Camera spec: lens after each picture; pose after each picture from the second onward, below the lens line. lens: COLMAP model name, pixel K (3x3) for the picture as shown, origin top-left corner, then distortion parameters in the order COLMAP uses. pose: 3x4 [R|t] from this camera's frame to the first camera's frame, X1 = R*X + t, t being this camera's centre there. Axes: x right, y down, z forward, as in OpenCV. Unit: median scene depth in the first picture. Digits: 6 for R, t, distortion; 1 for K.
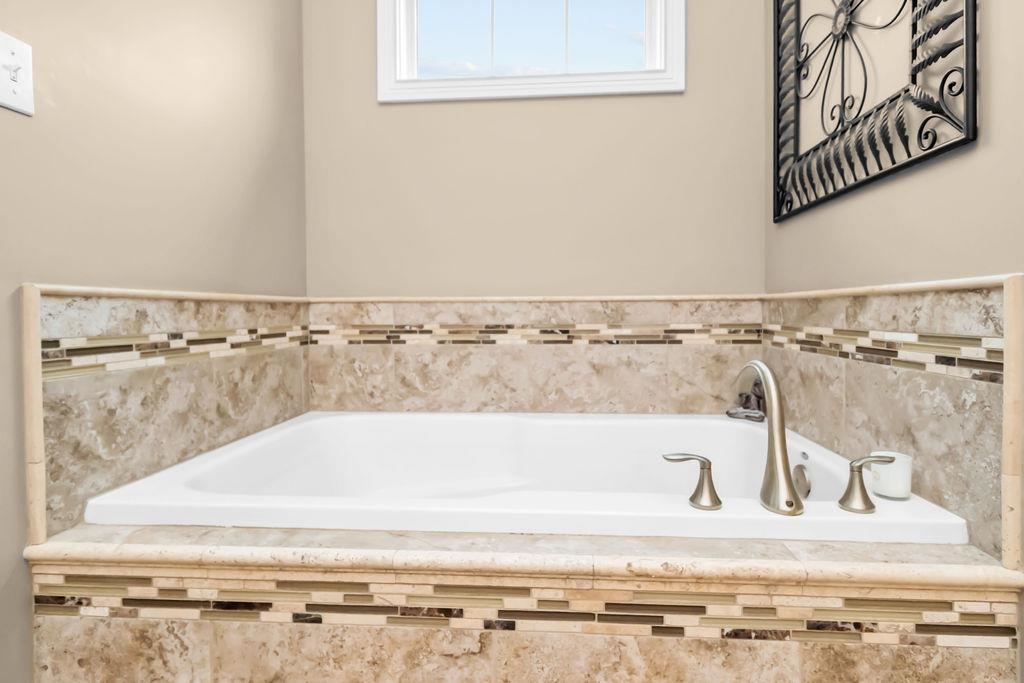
lens RADIAL K [[545.6, 0, 519.6], [0, 545.6, 325.0], [0, 0, 1]] dist [-0.001480, -0.000554]
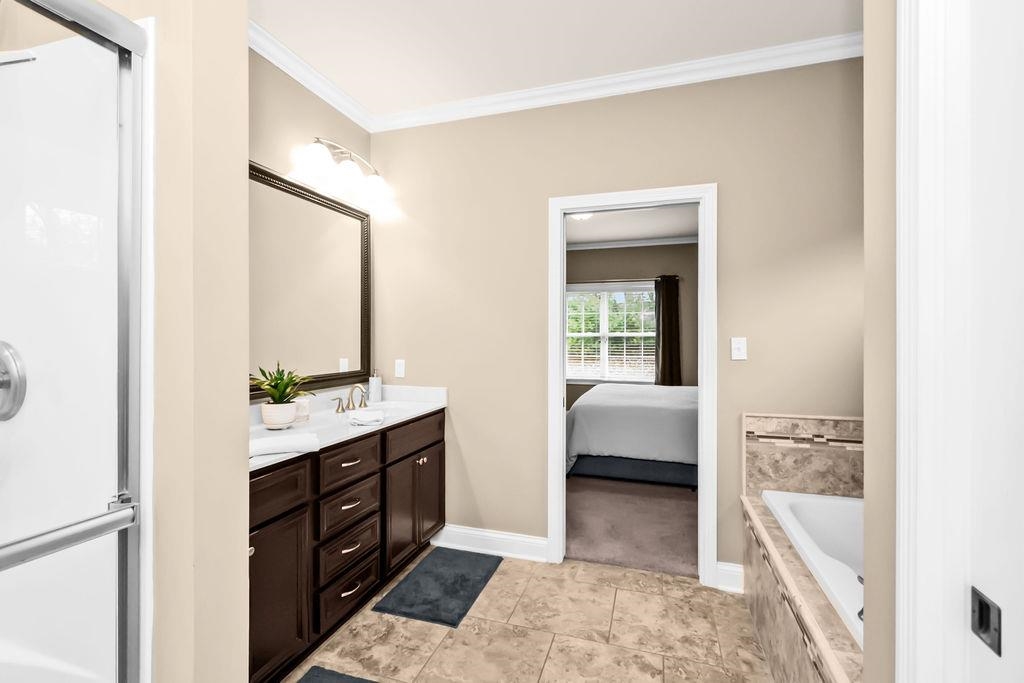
lens RADIAL K [[463.1, 0, 512.2], [0, 463.1, 339.1], [0, 0, 1]] dist [0.003211, -0.001899]
pose [[-0.231291, 0.011548, -0.972816, 1.608486], [-0.014747, 0.999773, 0.015374, -0.418088], [0.972773, 0.017902, -0.231068, 0.245215]]
